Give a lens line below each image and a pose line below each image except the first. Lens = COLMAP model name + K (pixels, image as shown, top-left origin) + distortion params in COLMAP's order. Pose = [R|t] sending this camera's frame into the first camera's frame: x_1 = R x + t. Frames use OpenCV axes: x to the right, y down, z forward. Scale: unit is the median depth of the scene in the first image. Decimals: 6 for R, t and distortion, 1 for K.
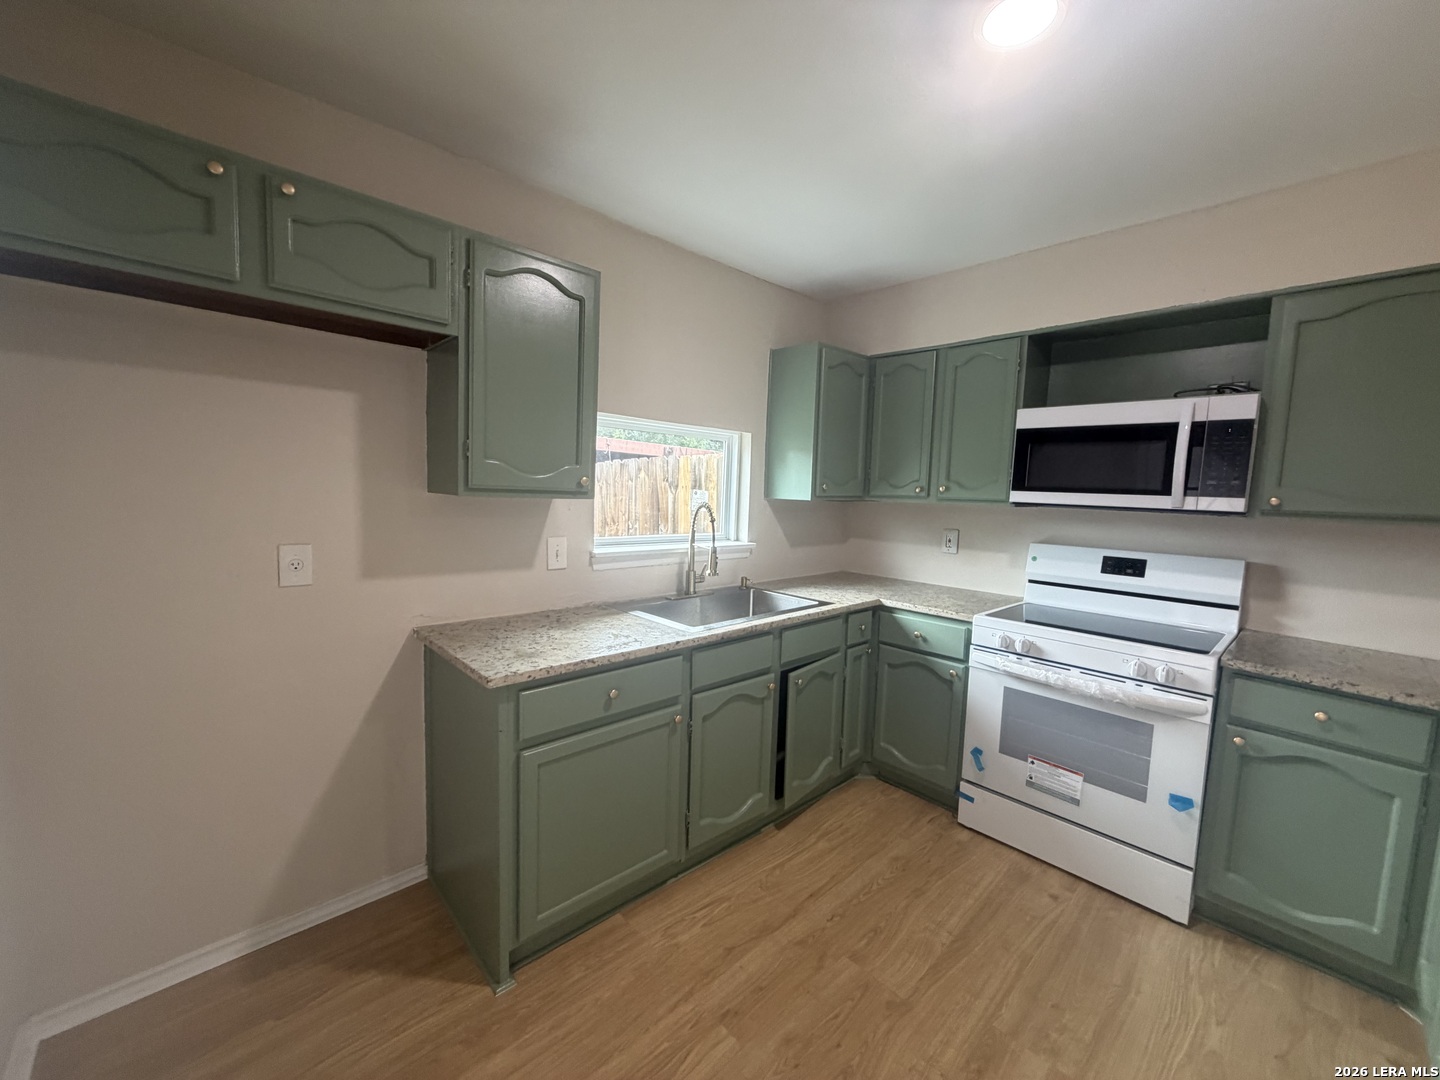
lens RADIAL K [[572.0, 0, 716.8], [0, 572.0, 537.7], [0, 0, 1]] dist [0.003812, -0.000703]
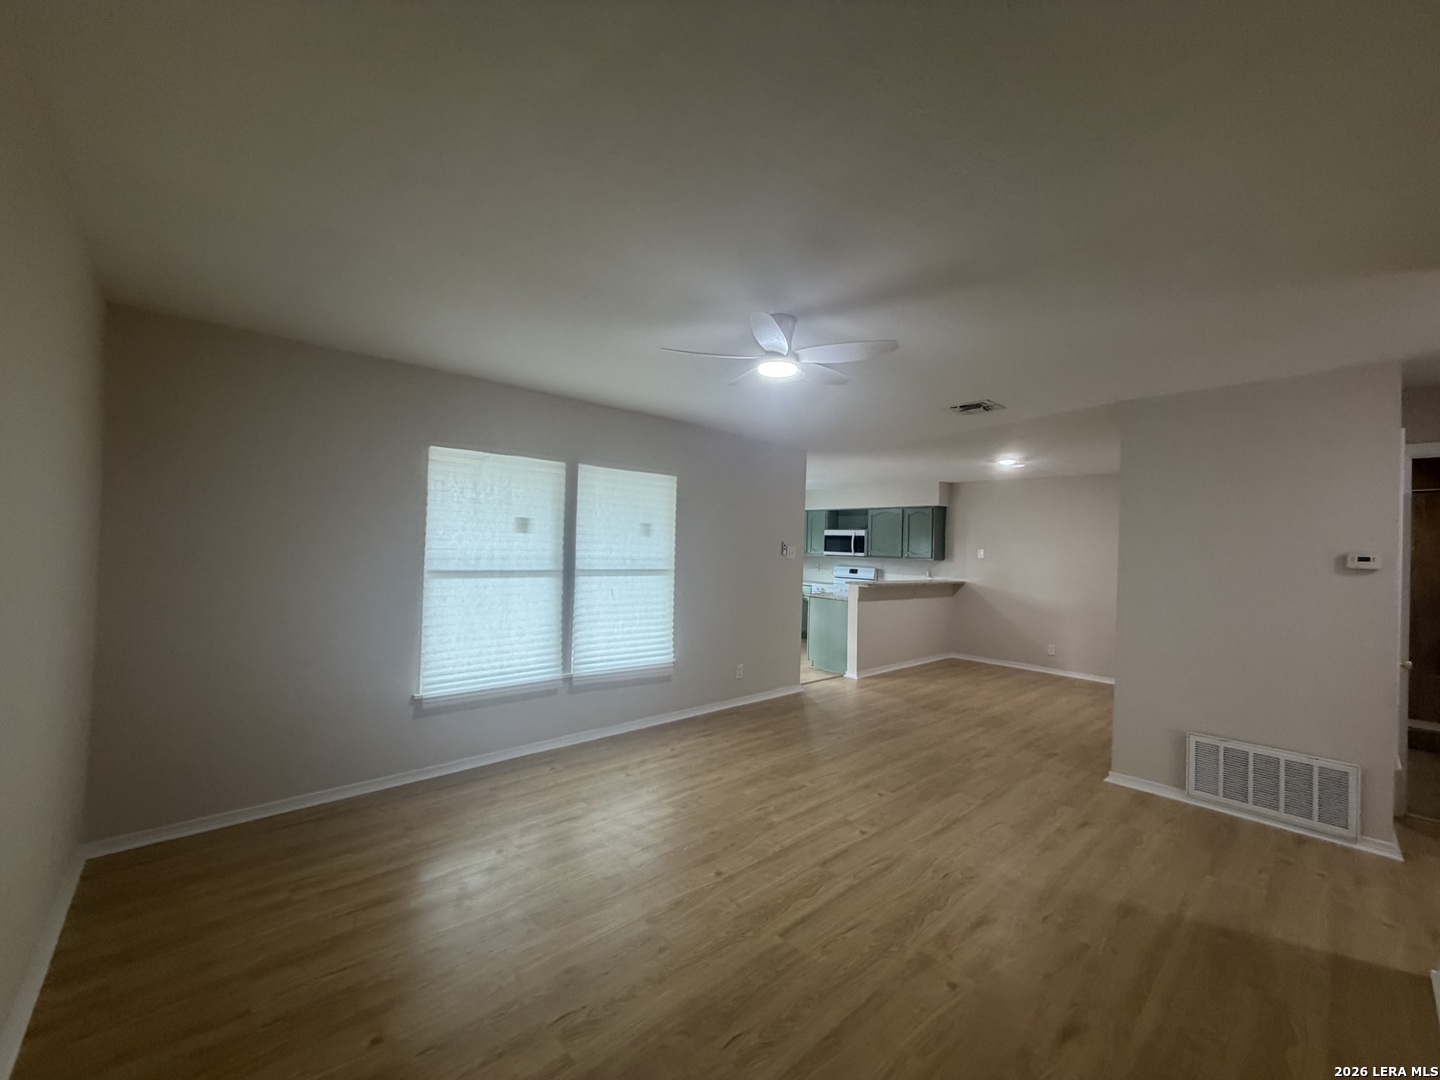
lens RADIAL K [[572.0, 0, 717.5], [0, 572.0, 540.4], [0, 0, 1]] dist [0.003812, -0.000703]
pose [[0.999918, -0.004634, -0.011906, -0.155426], [0.003436, 0.995105, -0.098760, 0.241439], [0.012306, 0.098711, 0.995040, -3.103668]]
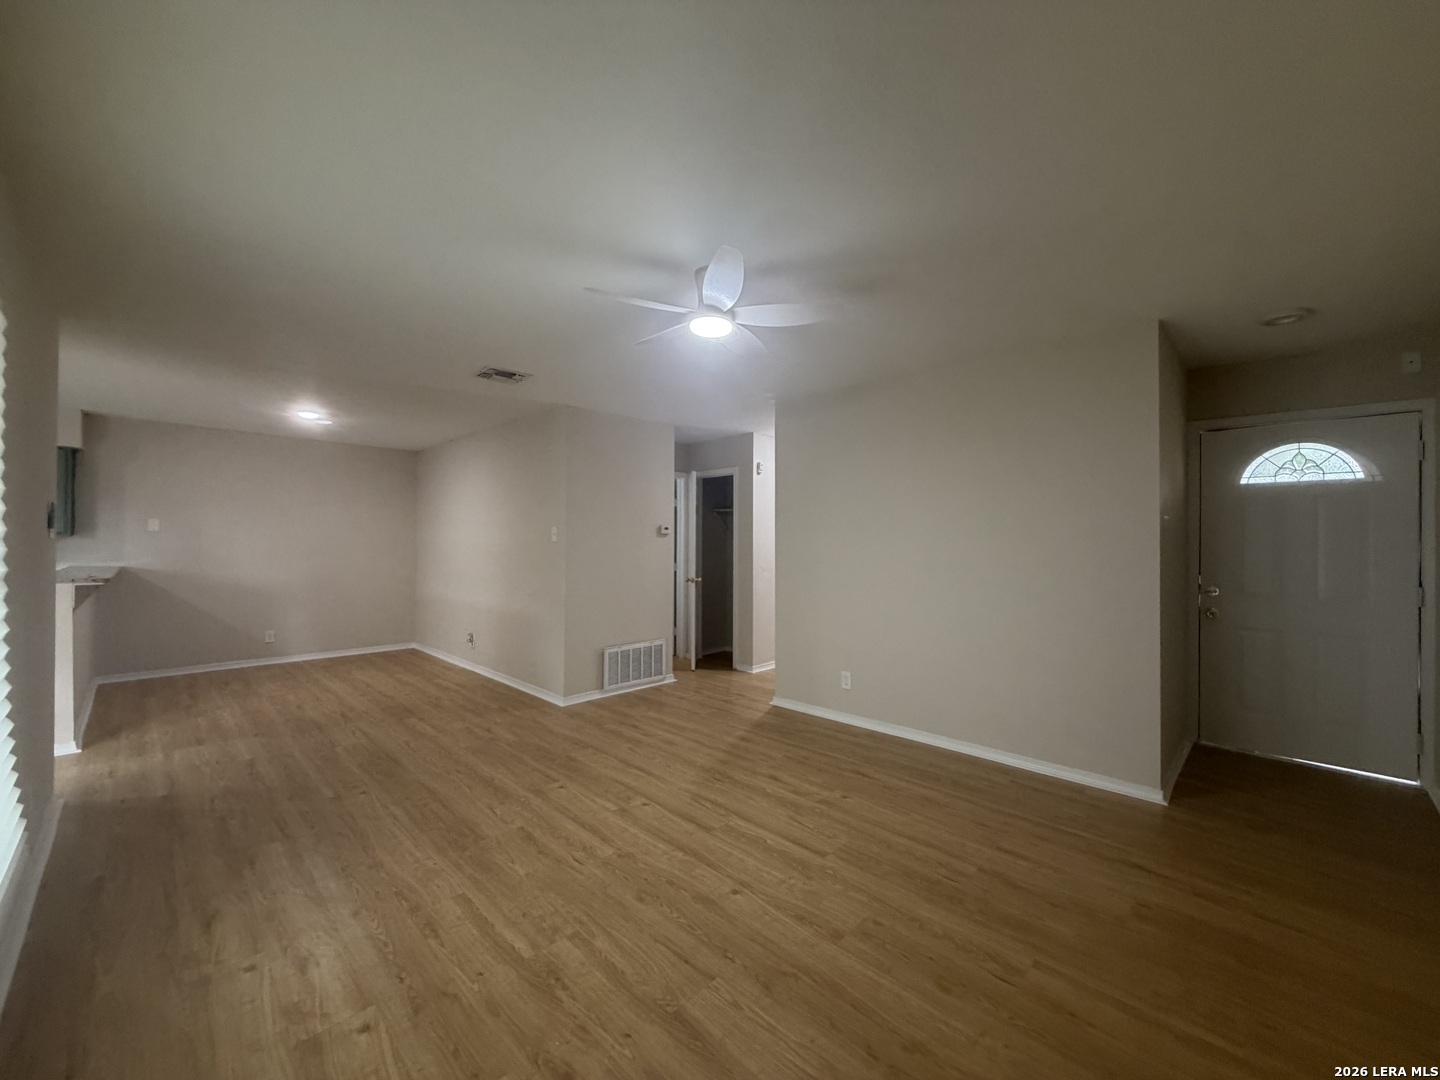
lens RADIAL K [[572.0, 0, 714.0], [0, 572.0, 540.2], [0, 0, 1]] dist [0.003812, -0.000703]
pose [[-0.029419, -0.035198, 0.998947, -1.142712], [0.074311, 0.996537, 0.037302, 0.133077], [-0.996801, 0.075331, -0.026701, -1.899355]]
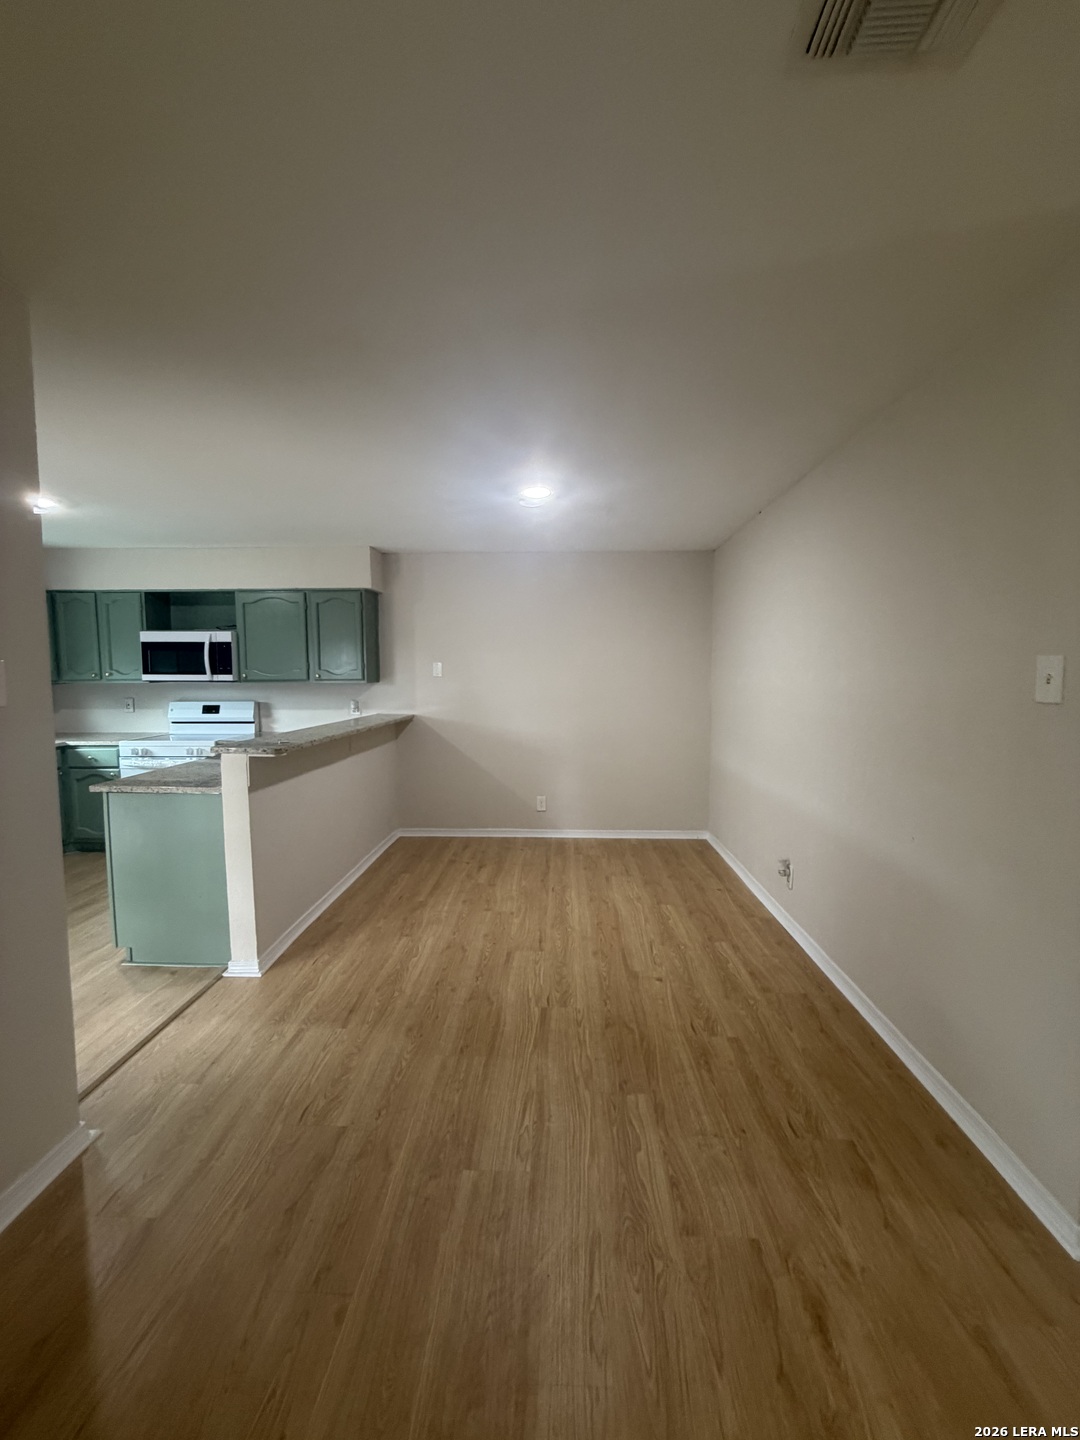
lens RADIAL K [[572.0, 0, 537.7], [0, 572.0, 714.1], [0, 0, 1]] dist [0.003812, -0.000703]
pose [[0.715793, -0.088936, 0.692626, 0.146274], [0.088326, 0.995421, 0.036537, 0.106360], [-0.692705, 0.035024, 0.720371, -1.419775]]
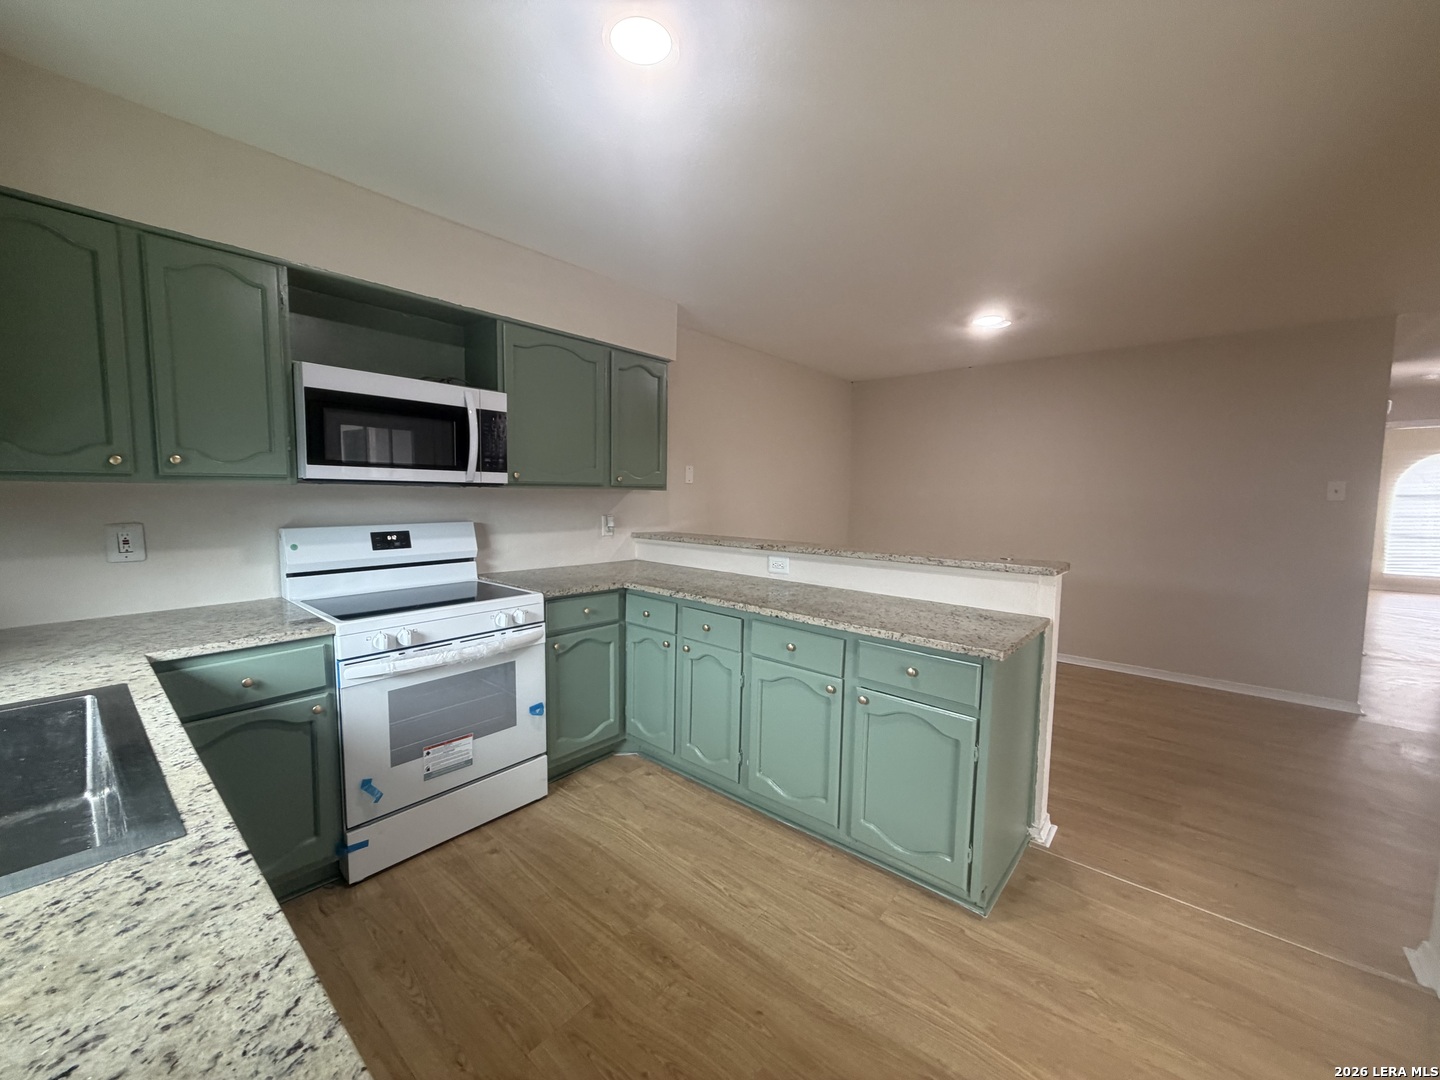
lens RADIAL K [[572.0, 0, 717.3], [0, 572.0, 536.1], [0, 0, 1]] dist [0.003812, -0.000703]
pose [[-0.111787, -0.119261, 0.986550, -0.397219], [0.064084, 0.989841, 0.126920, -0.054646], [-0.991664, 0.077410, -0.103008, 0.594627]]
